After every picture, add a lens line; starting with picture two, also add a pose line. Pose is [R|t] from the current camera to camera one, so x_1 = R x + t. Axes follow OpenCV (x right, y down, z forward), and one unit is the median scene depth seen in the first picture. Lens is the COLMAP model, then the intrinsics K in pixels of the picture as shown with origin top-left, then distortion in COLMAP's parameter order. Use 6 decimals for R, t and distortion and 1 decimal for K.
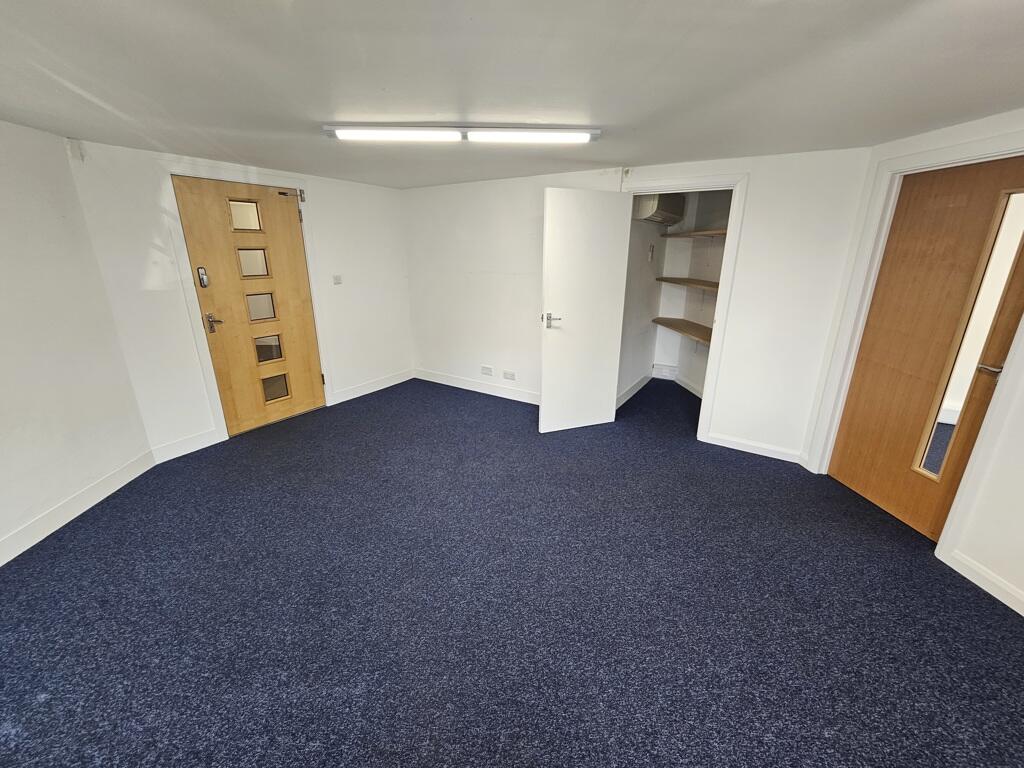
lens RADIAL K [[420.7, 0, 511.4], [0, 420.7, 384.5], [0, 0, 1]] dist [-0.001496, 0.000030]
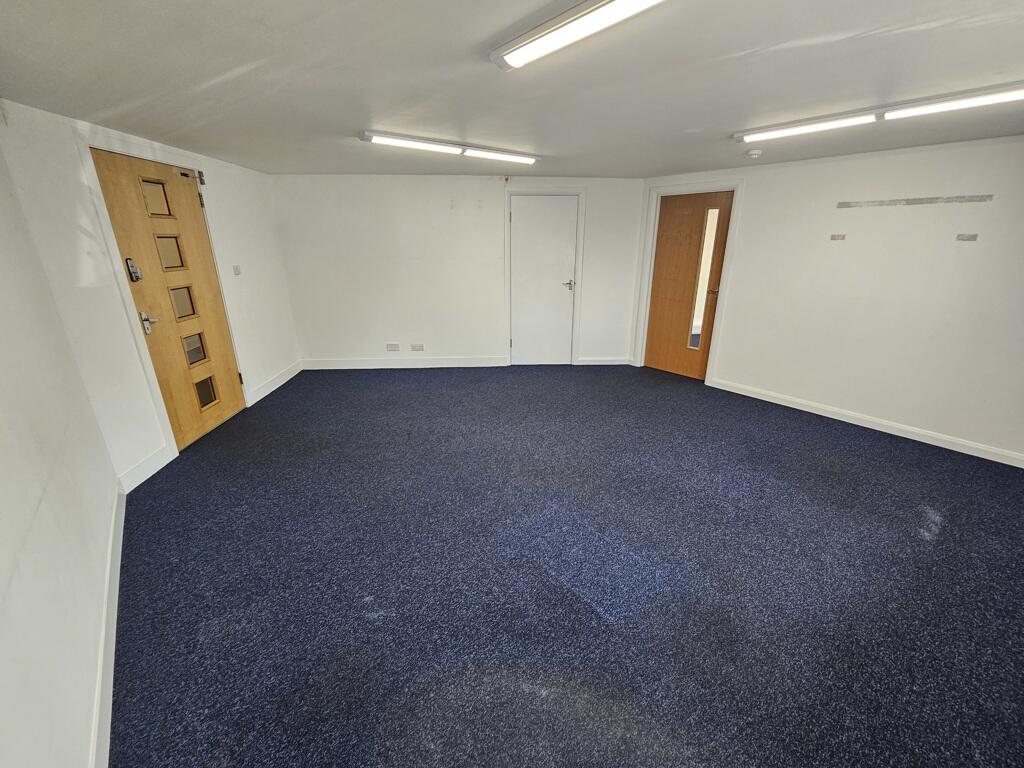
lens RADIAL K [[420.7, 0, 514.3], [0, 420.7, 382.4], [0, 0, 1]] dist [-0.001496, 0.000030]
pose [[0.811415, -0.193739, 0.551427, -0.601718], [0.183084, 0.980233, 0.074993, 0.047217], [-0.555056, 0.040107, 0.830846, -0.132631]]
